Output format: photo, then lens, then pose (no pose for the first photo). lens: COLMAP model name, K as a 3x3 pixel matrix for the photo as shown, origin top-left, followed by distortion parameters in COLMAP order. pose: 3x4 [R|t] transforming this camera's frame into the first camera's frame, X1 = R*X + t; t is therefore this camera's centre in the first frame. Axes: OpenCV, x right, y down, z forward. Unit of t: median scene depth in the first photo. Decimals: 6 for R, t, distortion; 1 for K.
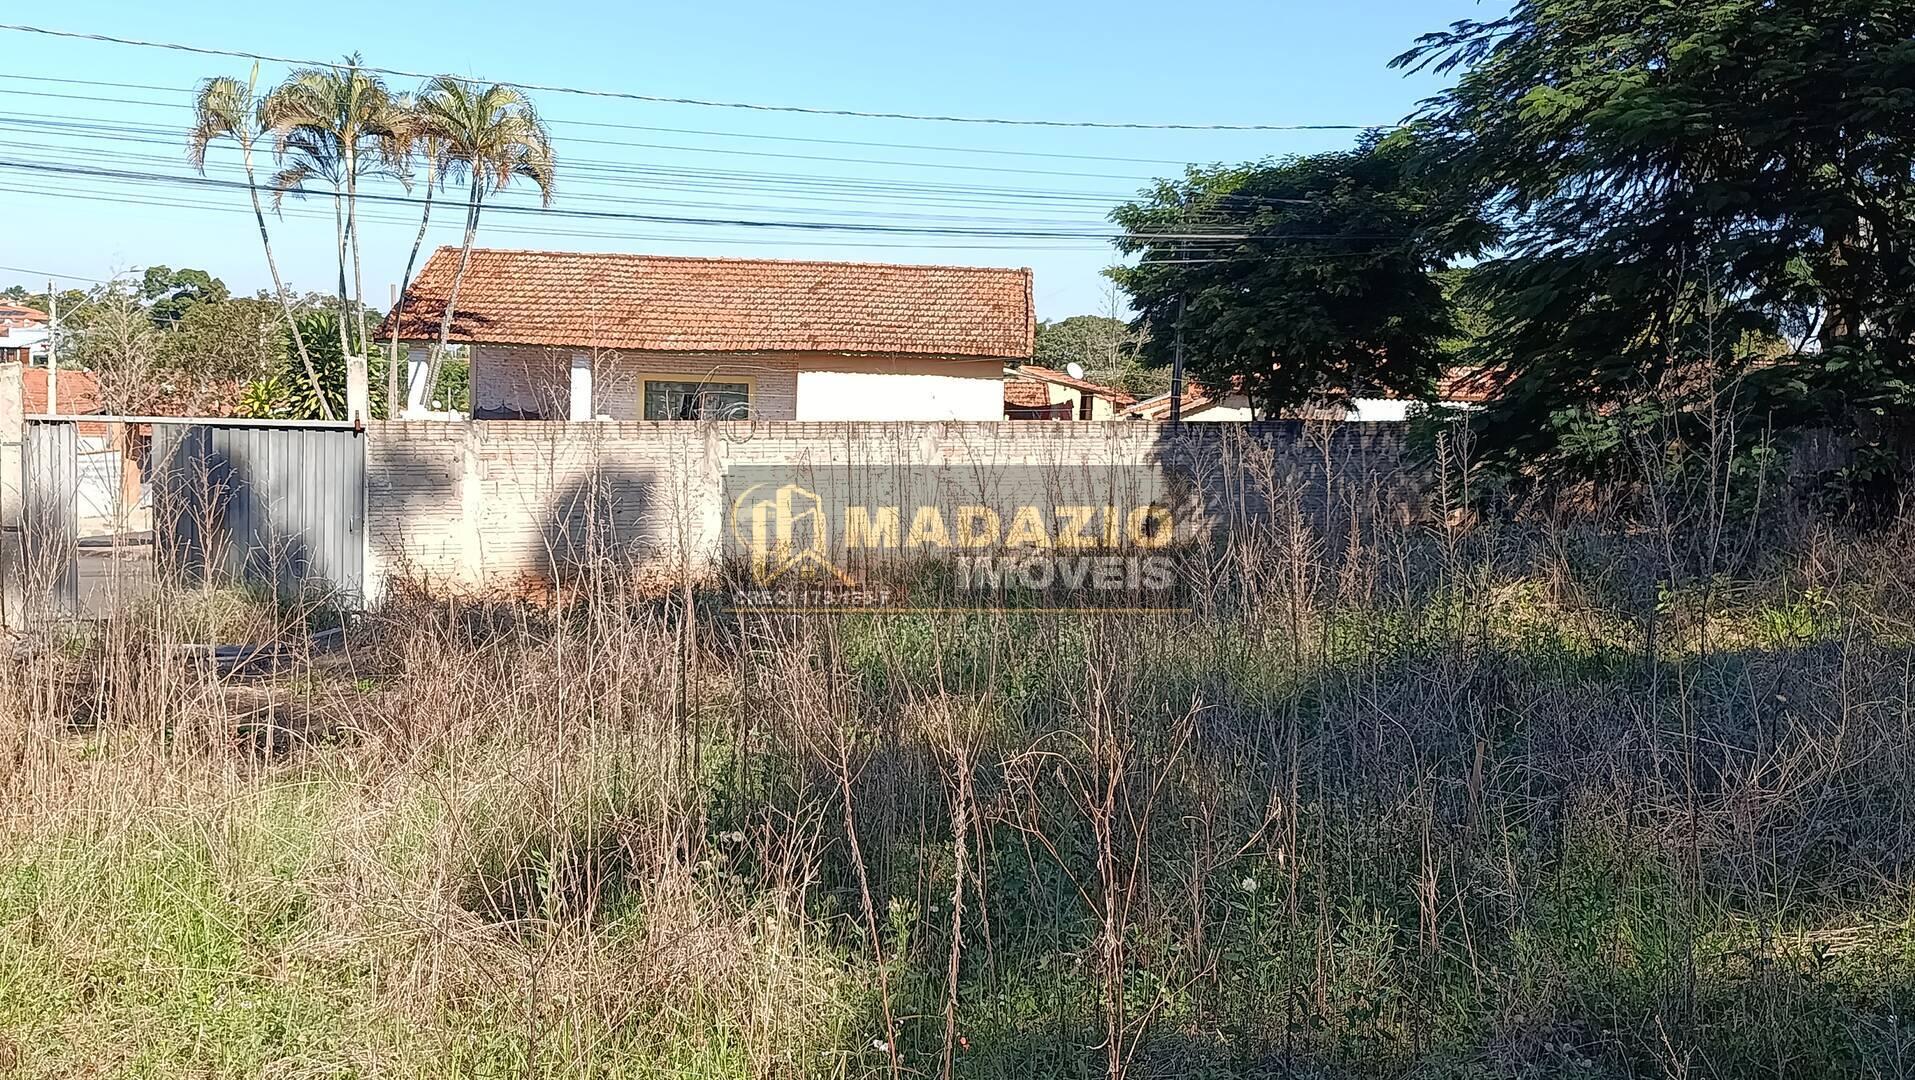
lens RADIAL K [[1947.5, 0, 942.6], [0, 1947.5, 558.1], [0, 0, 1]] dist [0.066667, 0.000000]
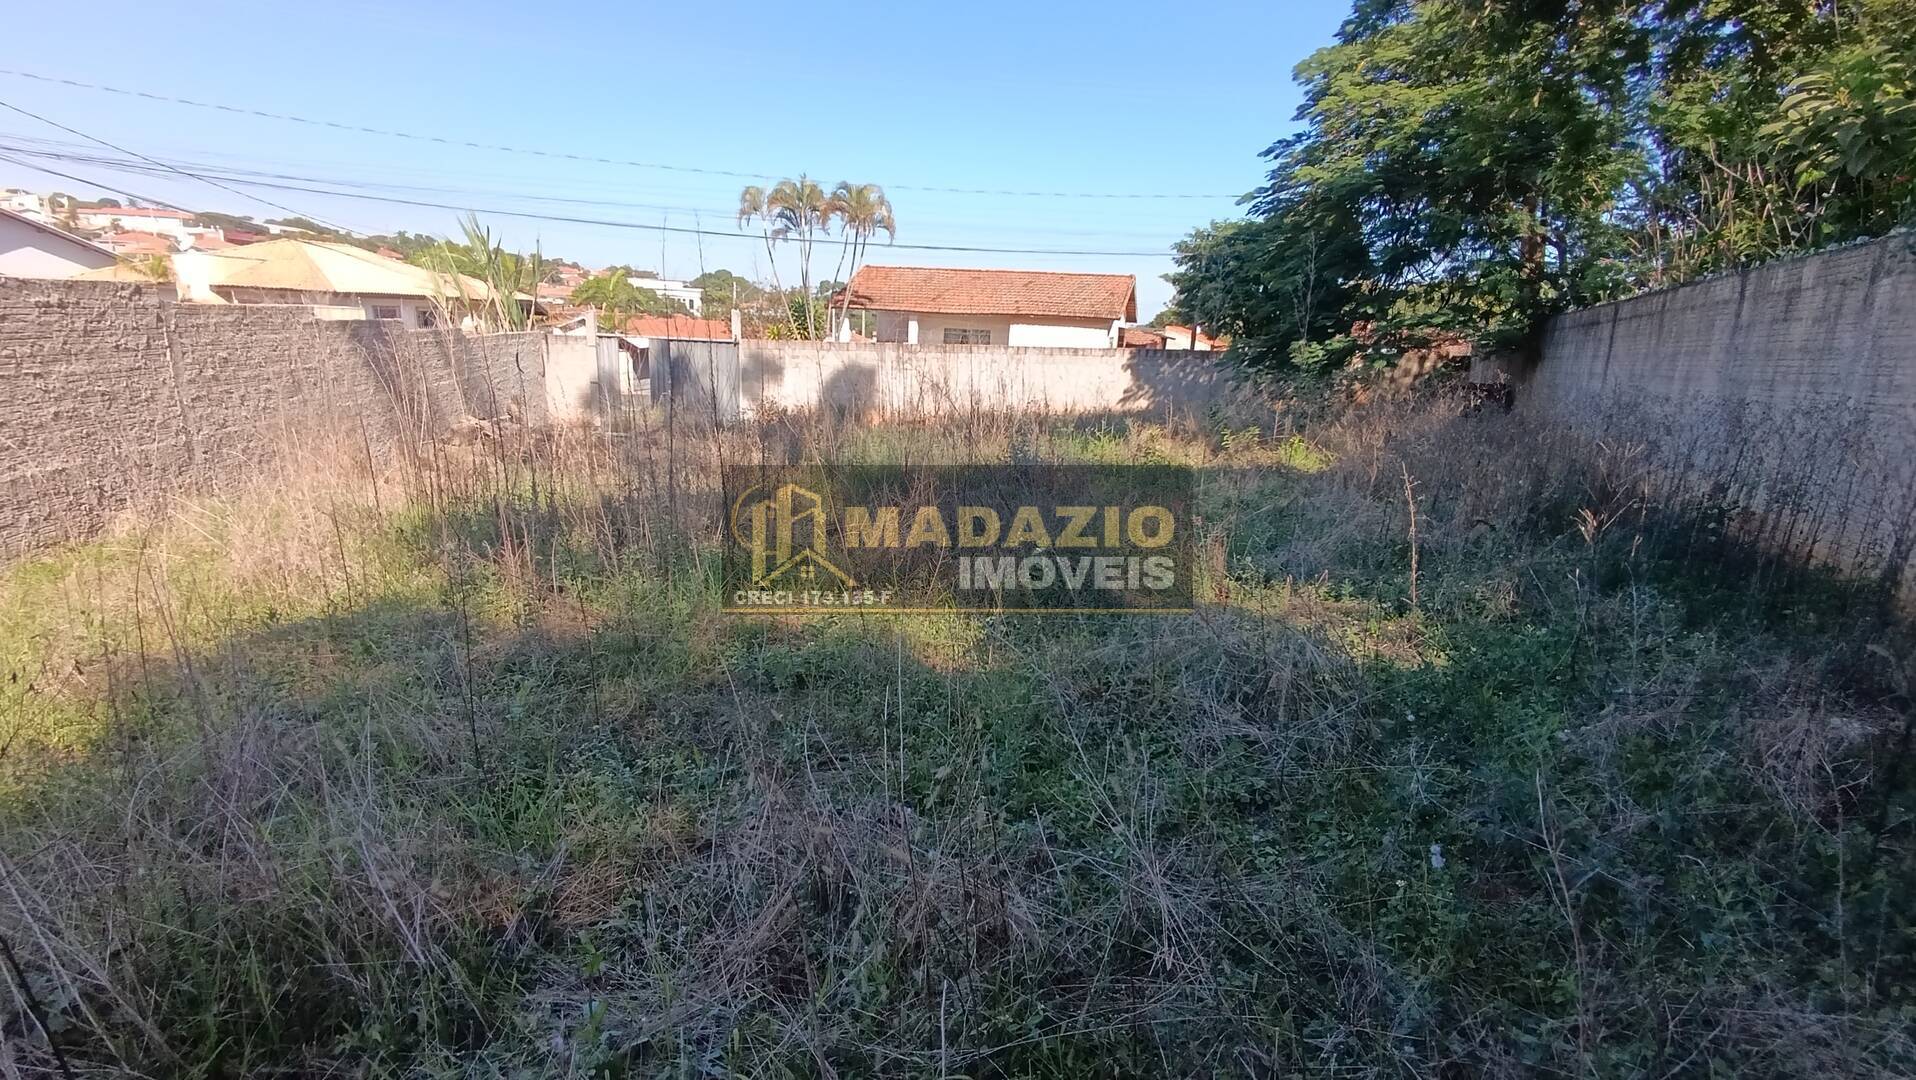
lens RADIAL K [[875.8, 0, 969.3], [0, 875.8, 556.1], [0, 0, 1]] dist [-0.000694, -0.001313]
pose [[0.970505, 0.072882, -0.229800, 0.172511], [-0.036065, 0.986373, 0.160521, 0.002460], [0.238367, -0.147498, 0.959909, 0.055358]]
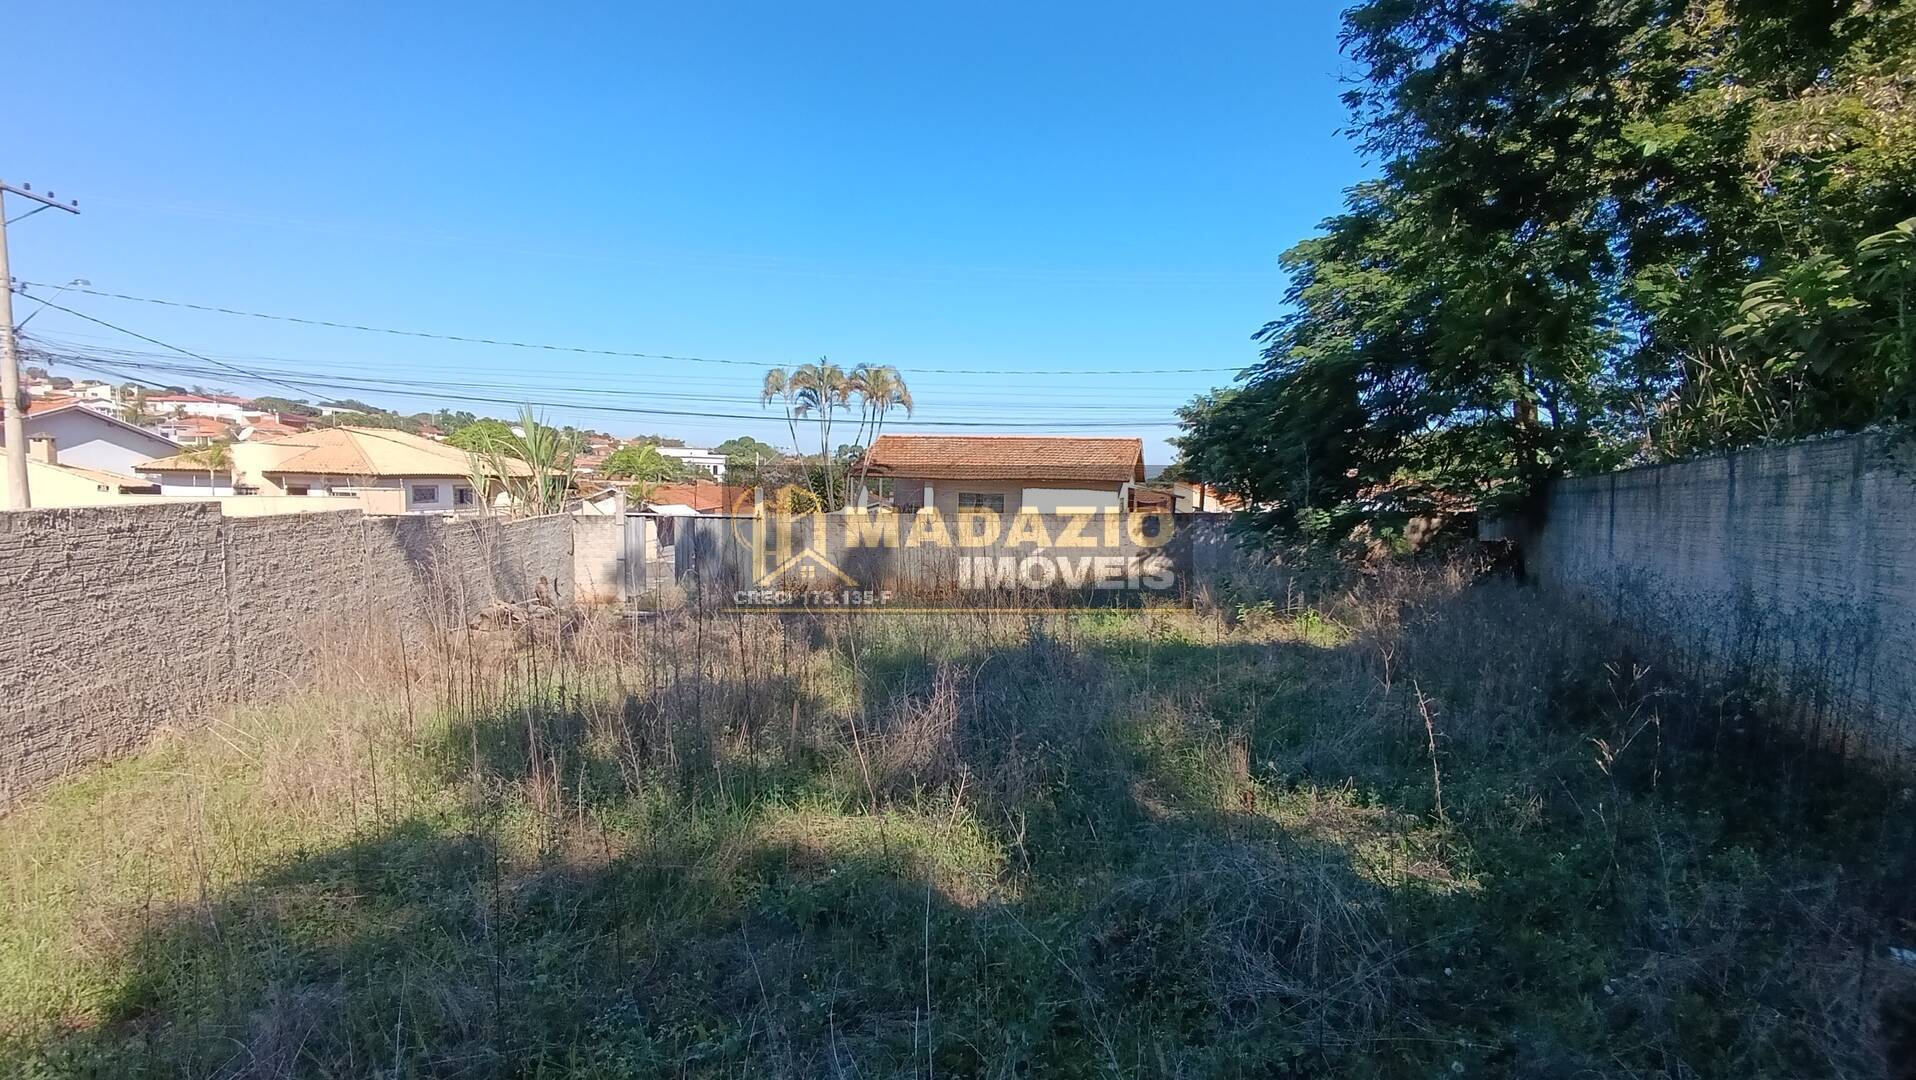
lens RADIAL K [[875.8, 0, 970.0], [0, 875.8, 558.9], [0, 0, 1]] dist [-0.000694, -0.001313]
pose [[0.966893, 0.011681, -0.254914, 0.172516], [-0.014162, 0.999869, -0.007899, -0.011615], [0.254789, 0.011248, 0.966931, 0.051706]]
